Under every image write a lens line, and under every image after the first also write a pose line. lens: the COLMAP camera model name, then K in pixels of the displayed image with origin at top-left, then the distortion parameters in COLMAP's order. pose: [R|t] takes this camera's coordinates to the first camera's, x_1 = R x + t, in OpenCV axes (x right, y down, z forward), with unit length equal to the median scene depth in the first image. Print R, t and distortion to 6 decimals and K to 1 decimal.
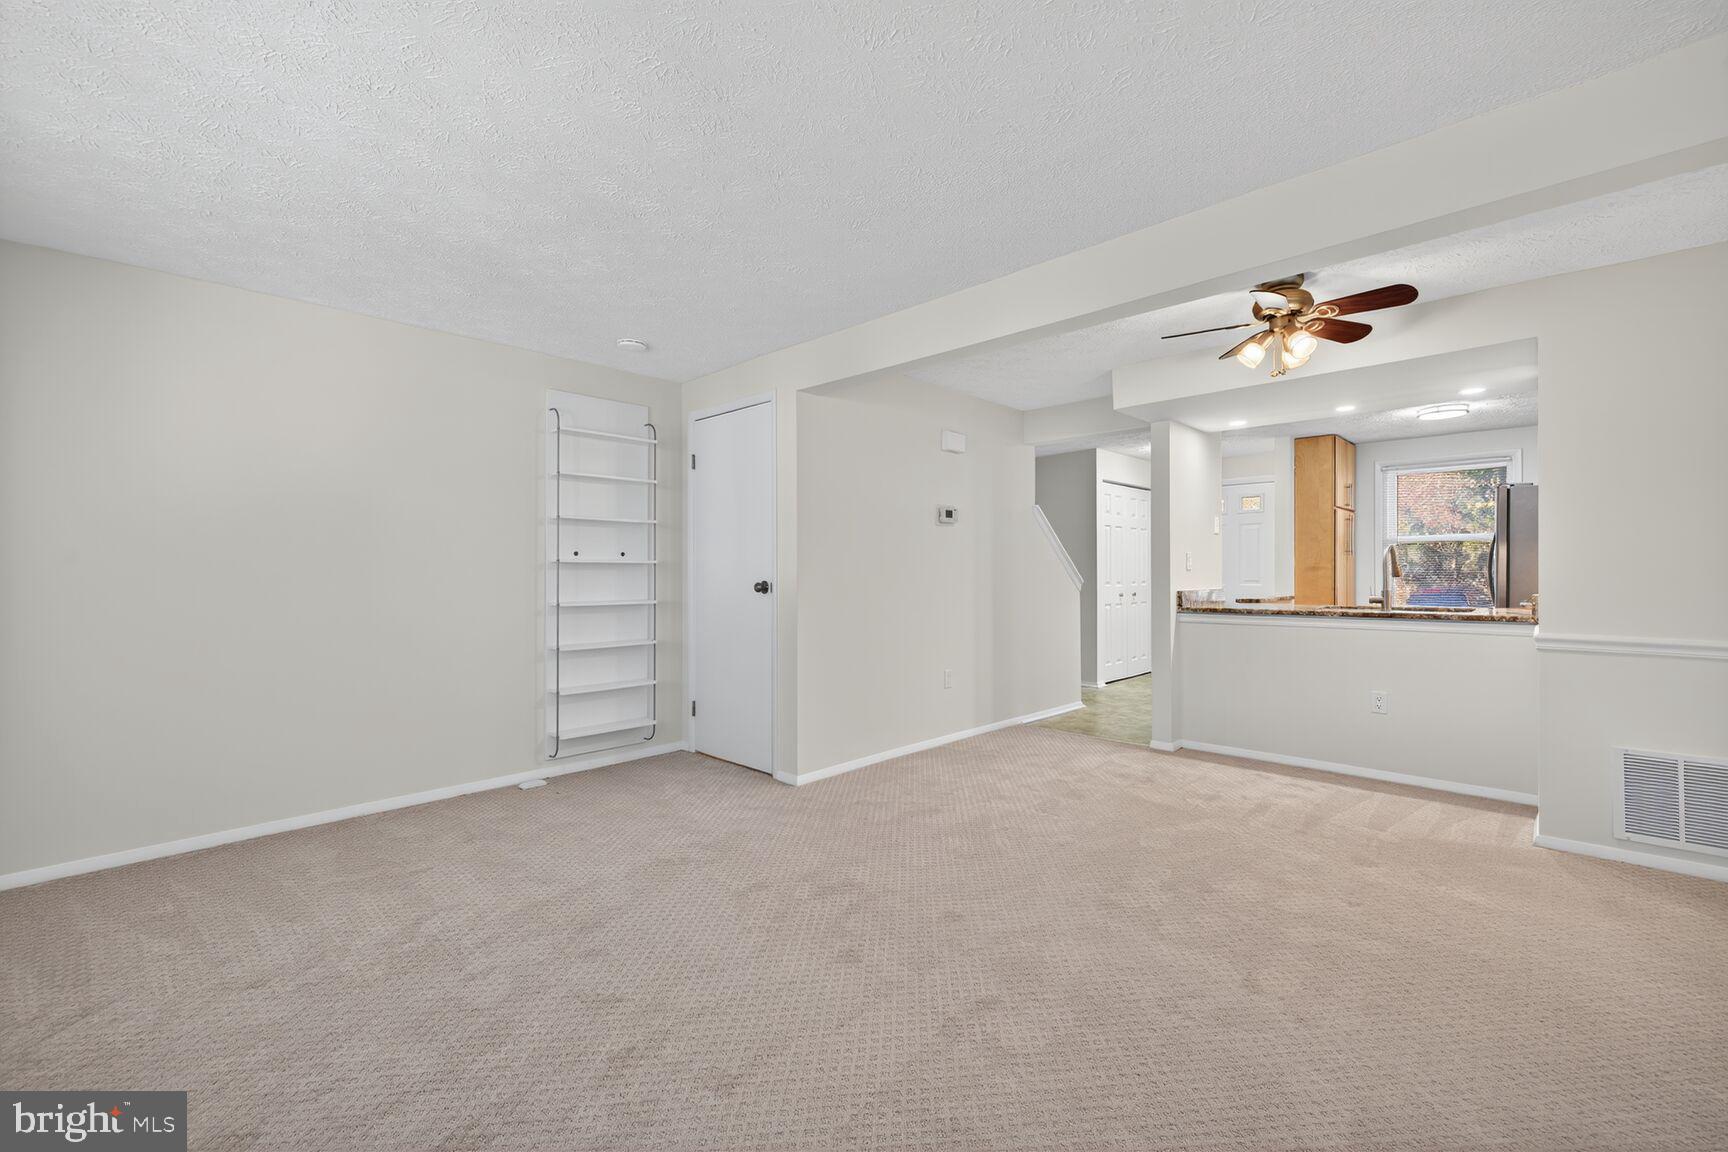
lens RADIAL K [[723.1, 0, 860.6], [0, 723.1, 572.7], [0, 0, 1]] dist [0.001049, 0.000072]
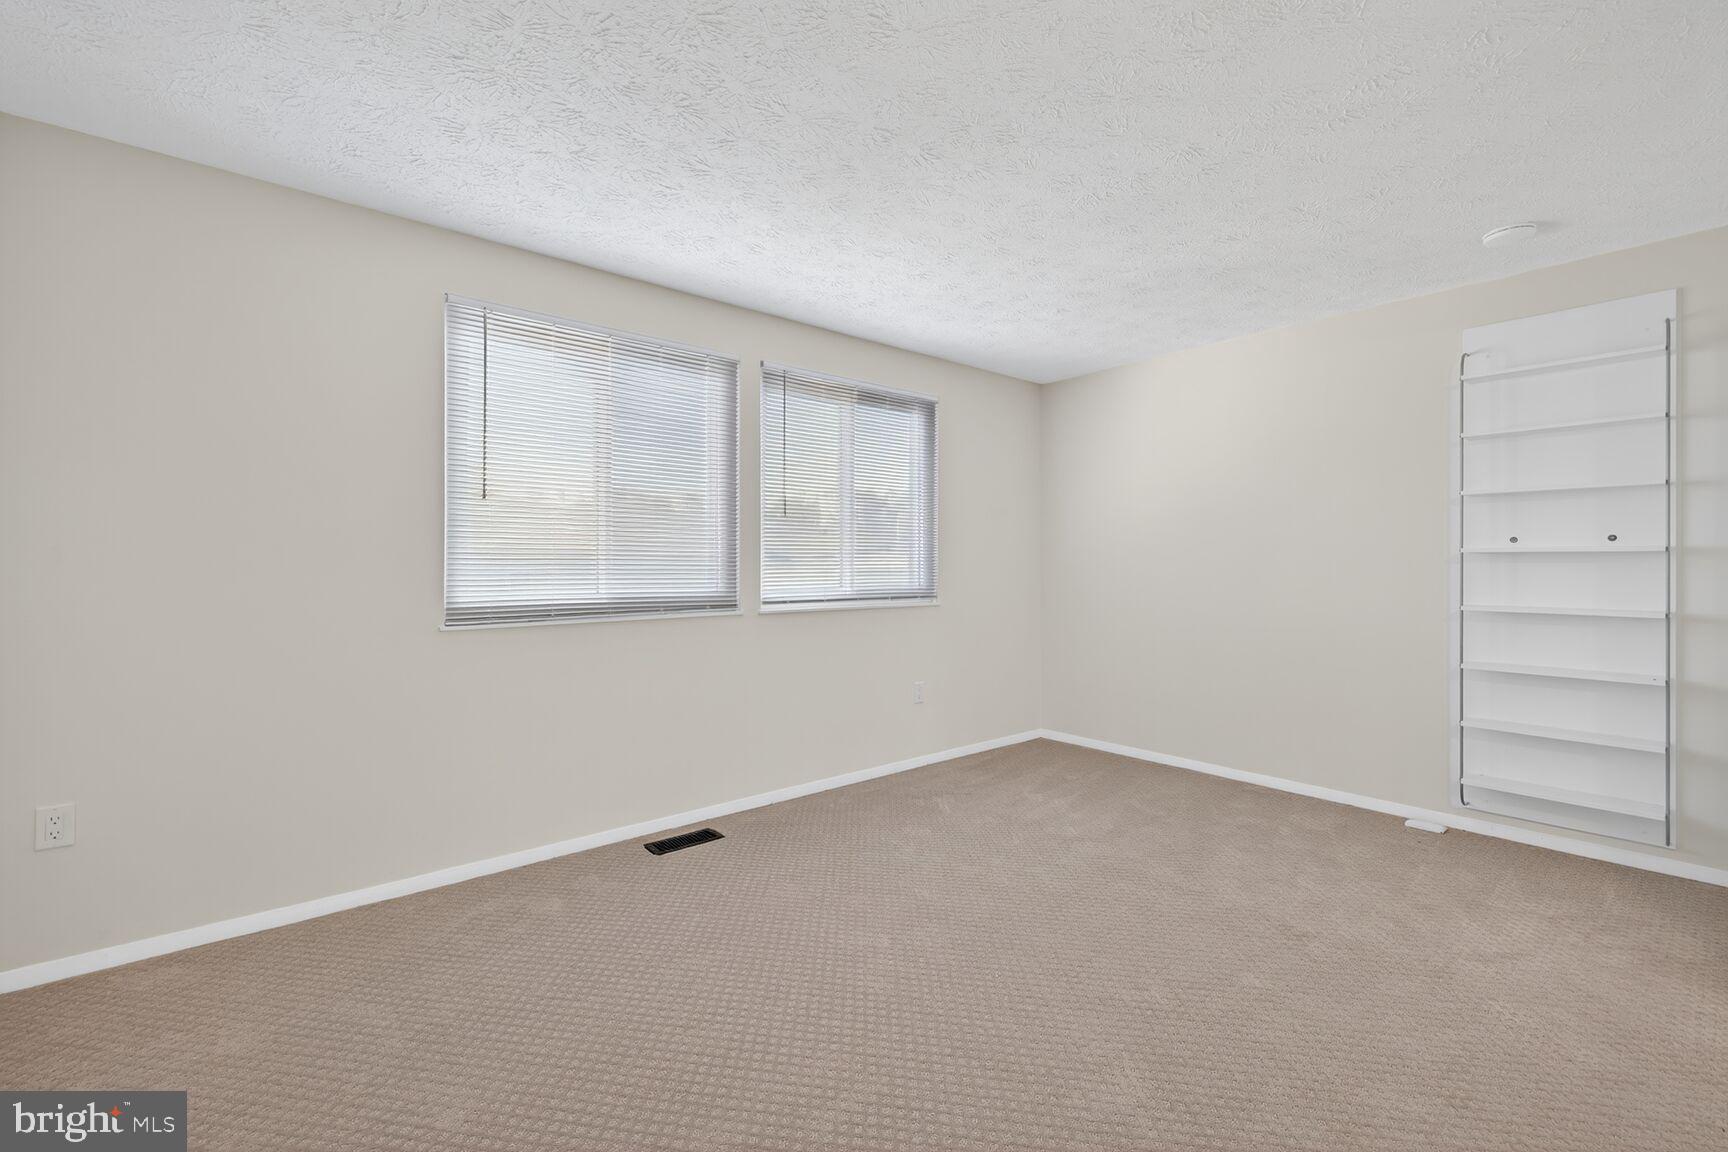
lens RADIAL K [[723.1, 0, 860.7], [0, 723.1, 570.3], [0, 0, 1]] dist [0.001049, 0.000072]
pose [[-0.121624, 0.001325, -0.992575, 0.428091], [-0.003019, 0.999994, 0.001705, 0.005162], [0.992572, 0.003204, -0.121619, 0.464128]]
